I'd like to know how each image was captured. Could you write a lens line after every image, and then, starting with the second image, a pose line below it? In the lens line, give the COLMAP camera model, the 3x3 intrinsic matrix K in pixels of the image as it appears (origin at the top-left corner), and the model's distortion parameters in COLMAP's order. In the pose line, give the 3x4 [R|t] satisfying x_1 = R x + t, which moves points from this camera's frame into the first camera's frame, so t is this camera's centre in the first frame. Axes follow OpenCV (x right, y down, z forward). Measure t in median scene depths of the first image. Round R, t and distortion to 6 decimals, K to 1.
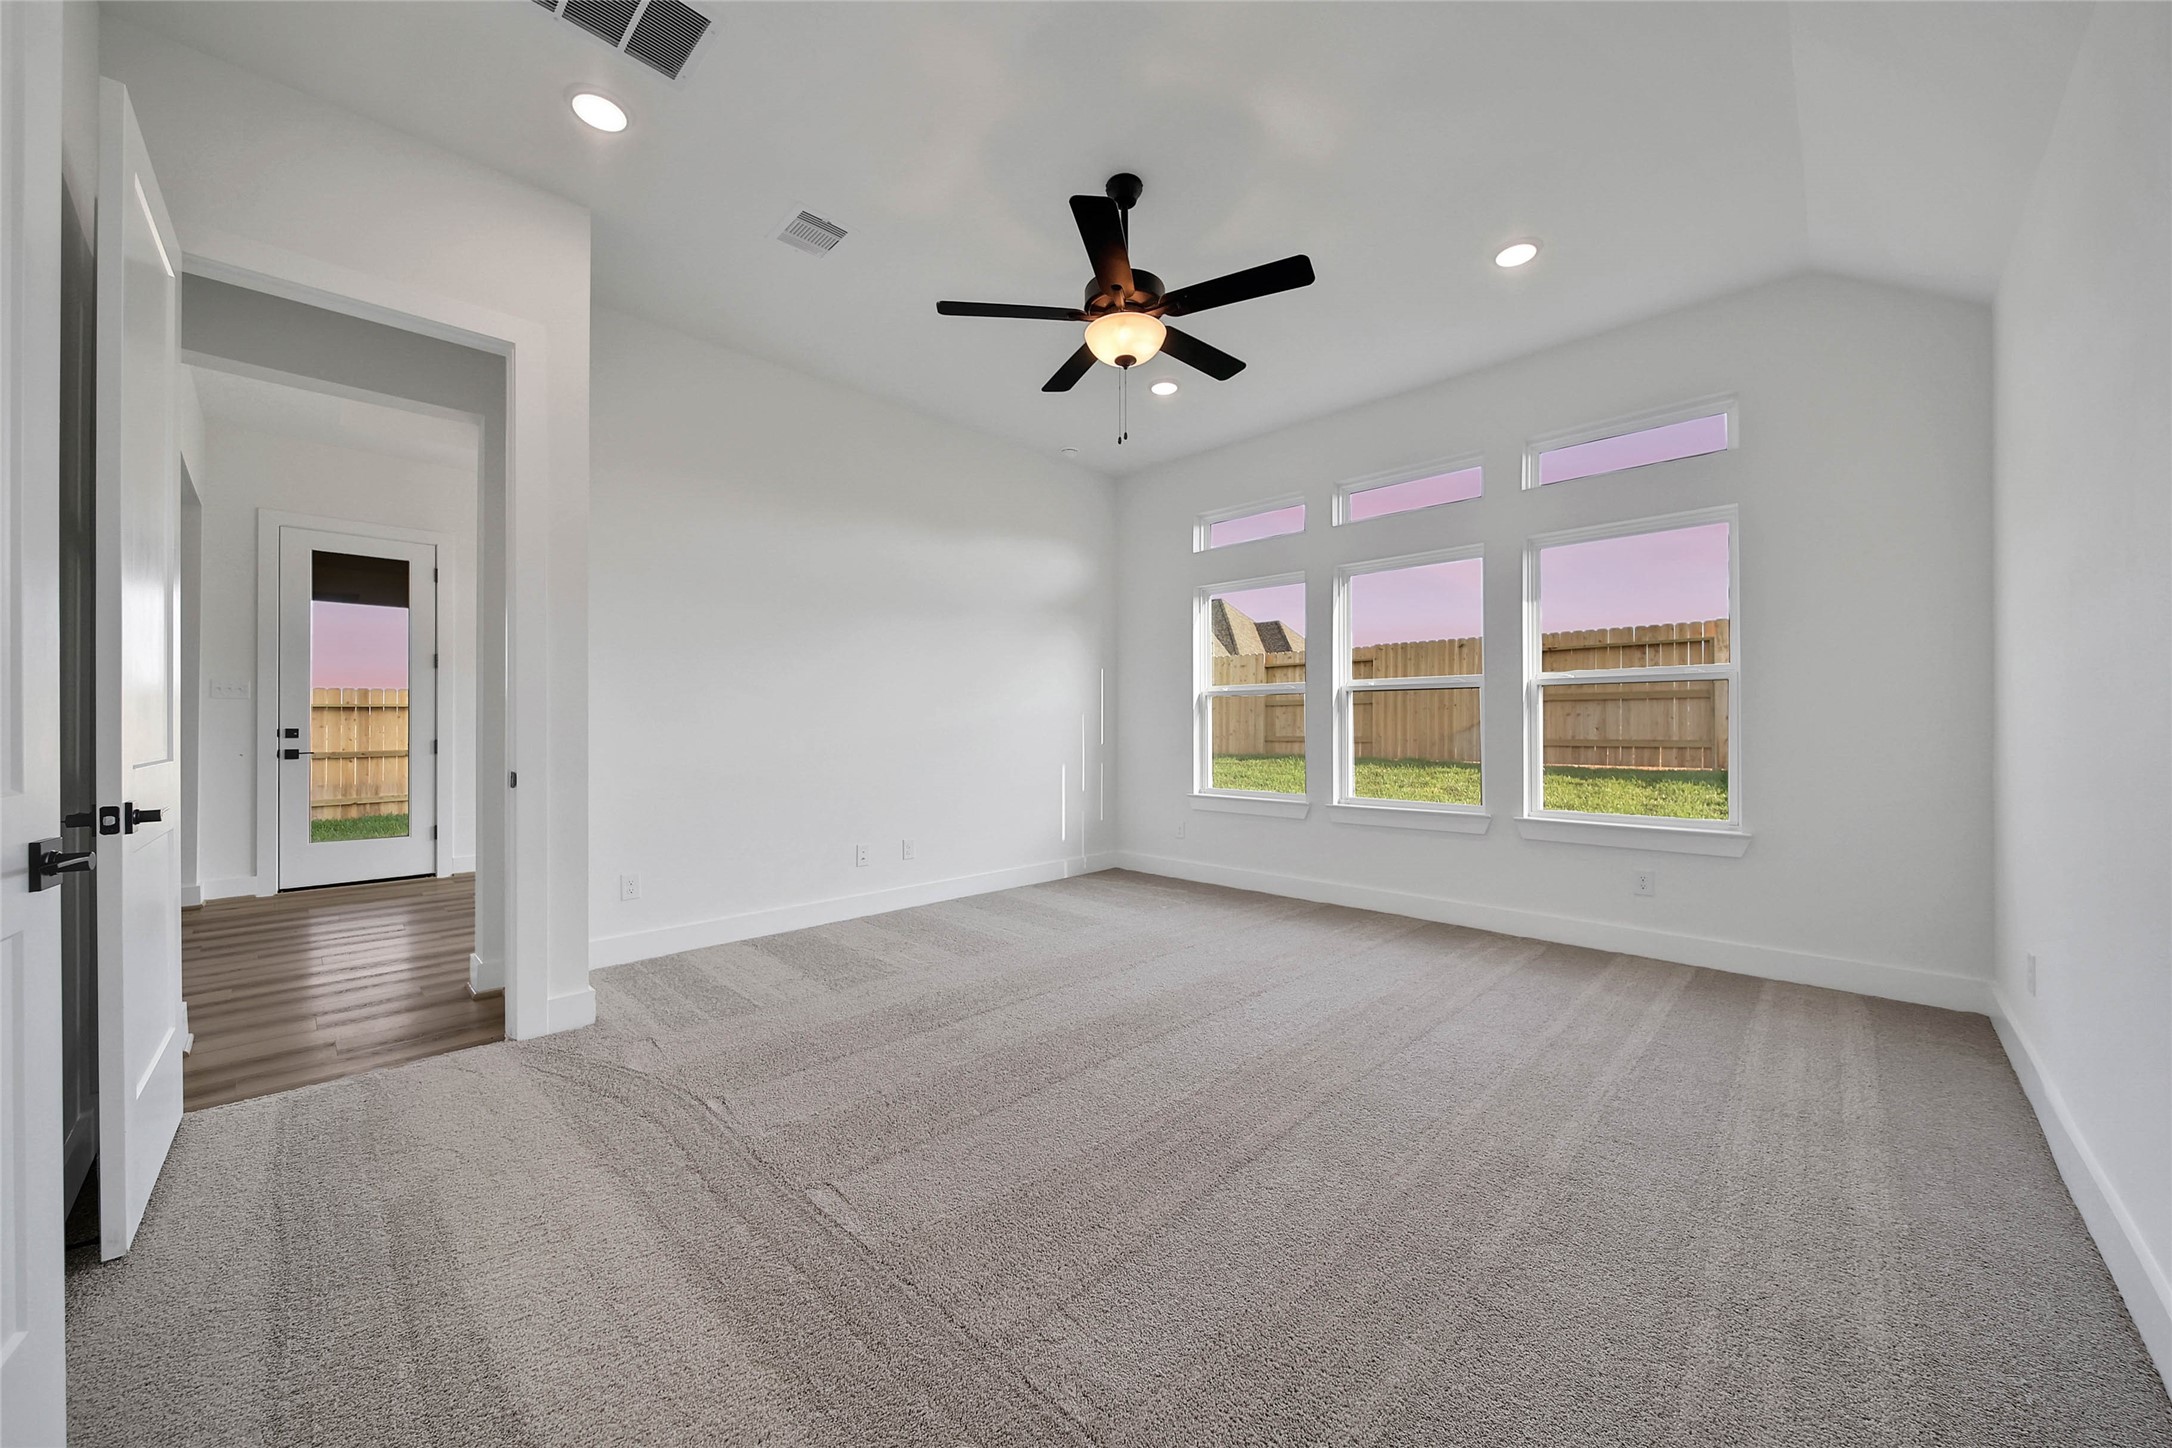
lens RADIAL K [[773.5, 0, 1085.3], [0, 773.5, 715.7], [0, 0, 1]] dist [-0.001114, -0.000395]
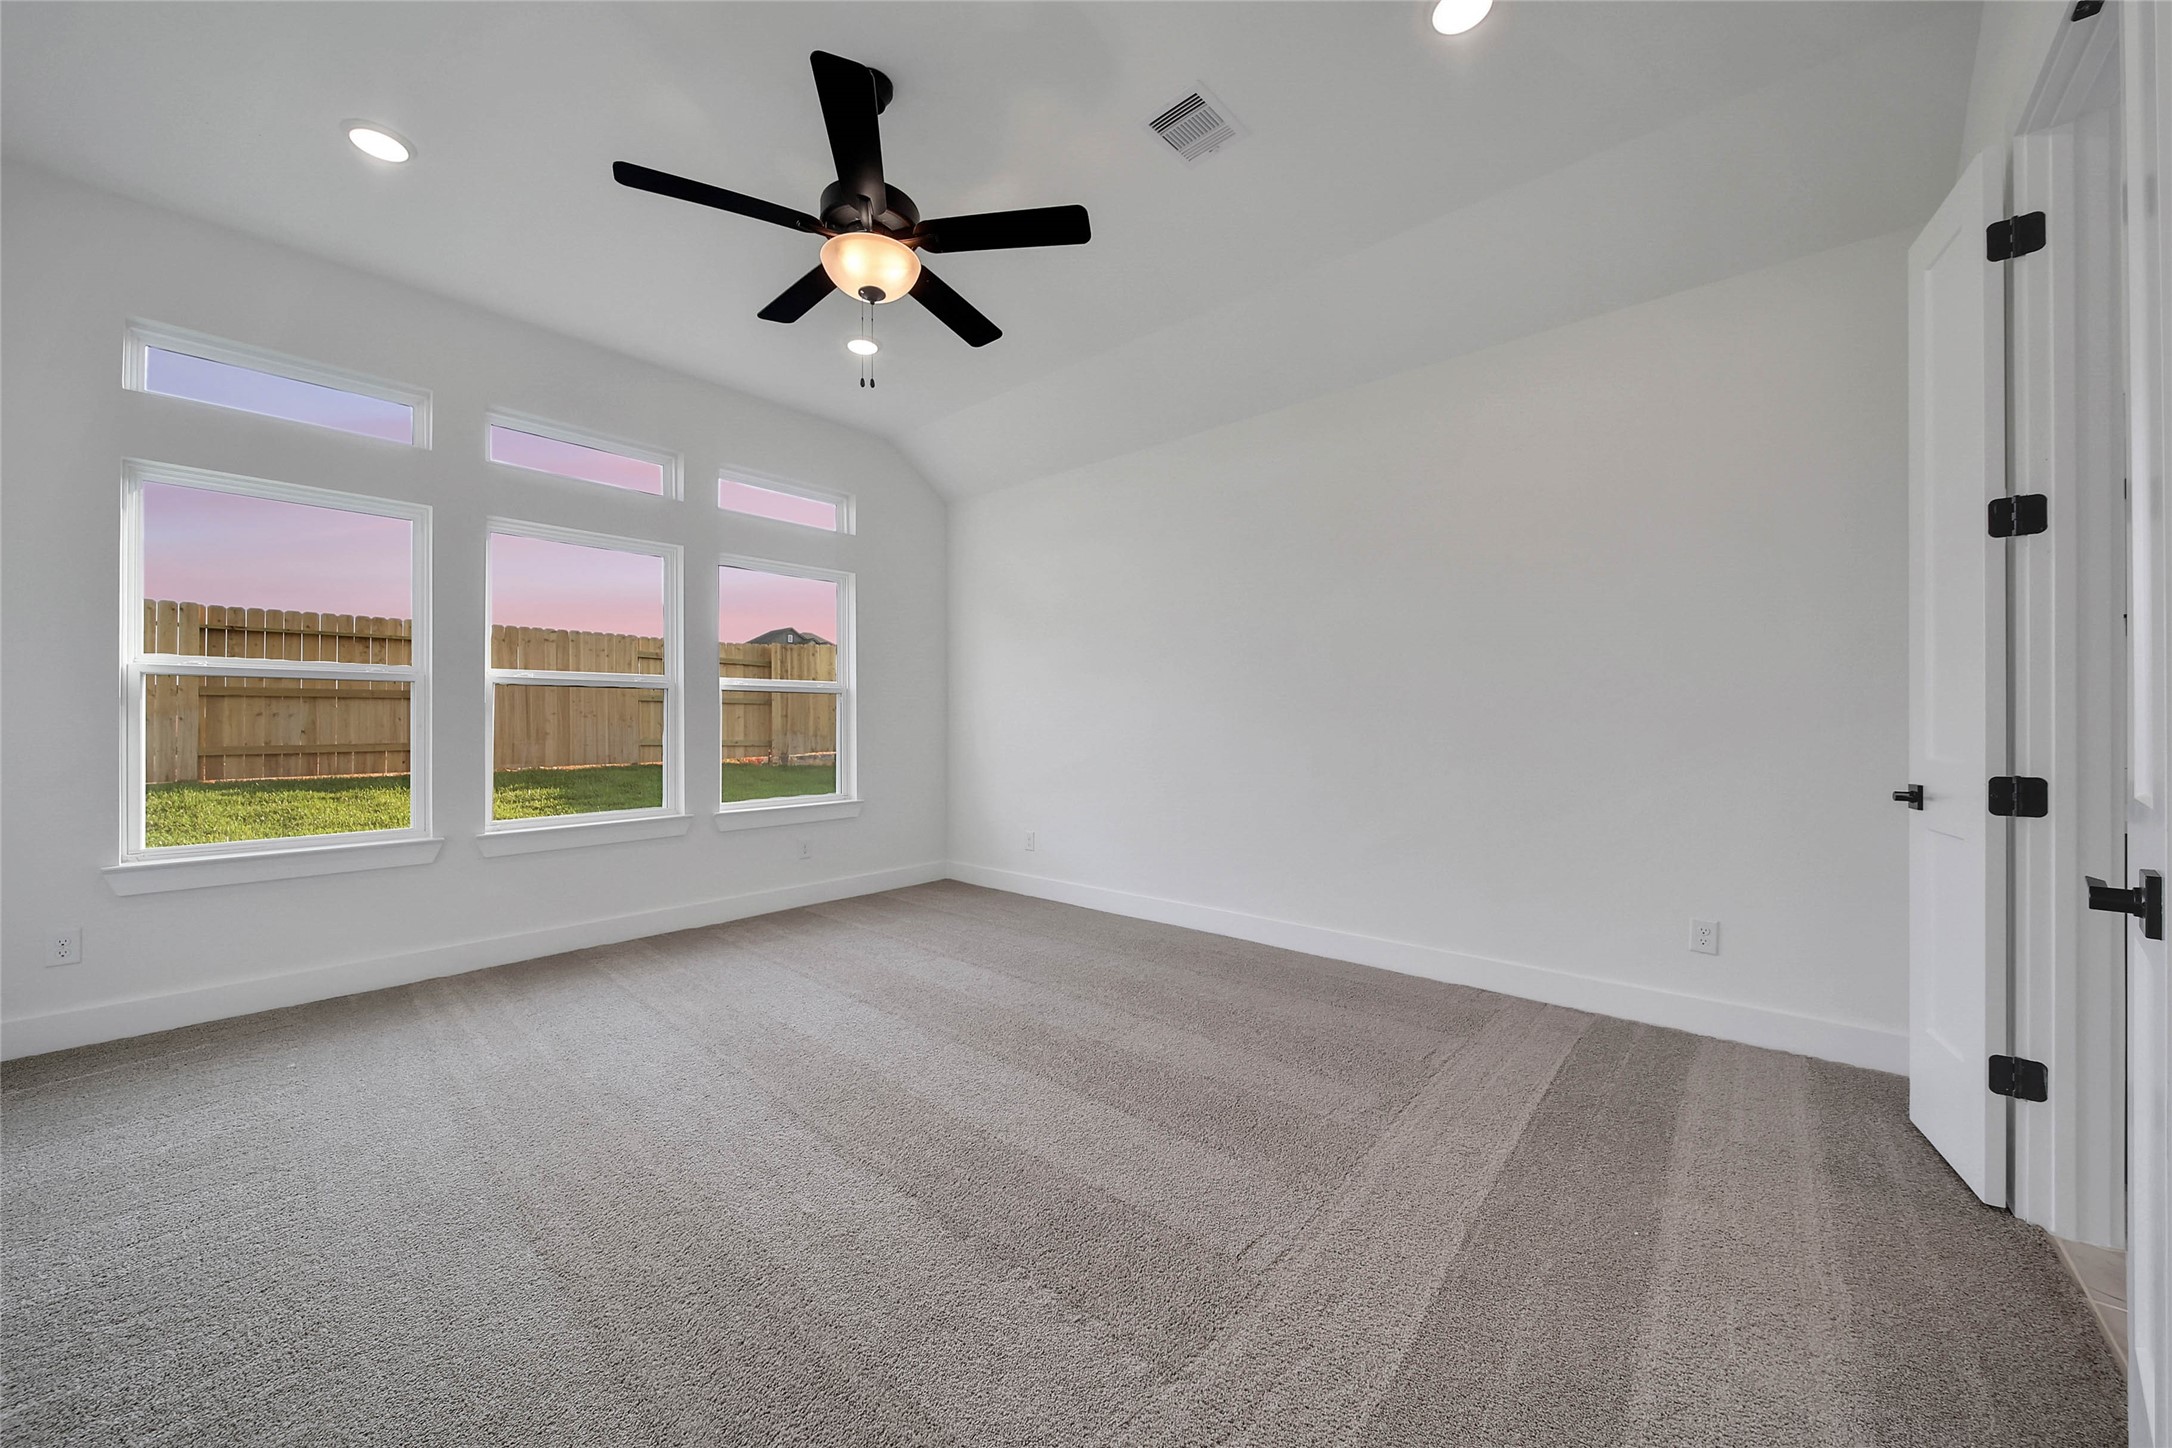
lens RADIAL K [[773.5, 0, 1085.3], [0, 773.5, 715.7], [0, 0, 1]] dist [-0.001114, -0.000395]
pose [[-0.053474, 0.011204, 0.998506, -0.343017], [-0.005514, 0.999918, -0.011516, 0.004881], [-0.998554, -0.006121, -0.053408, 0.353964]]
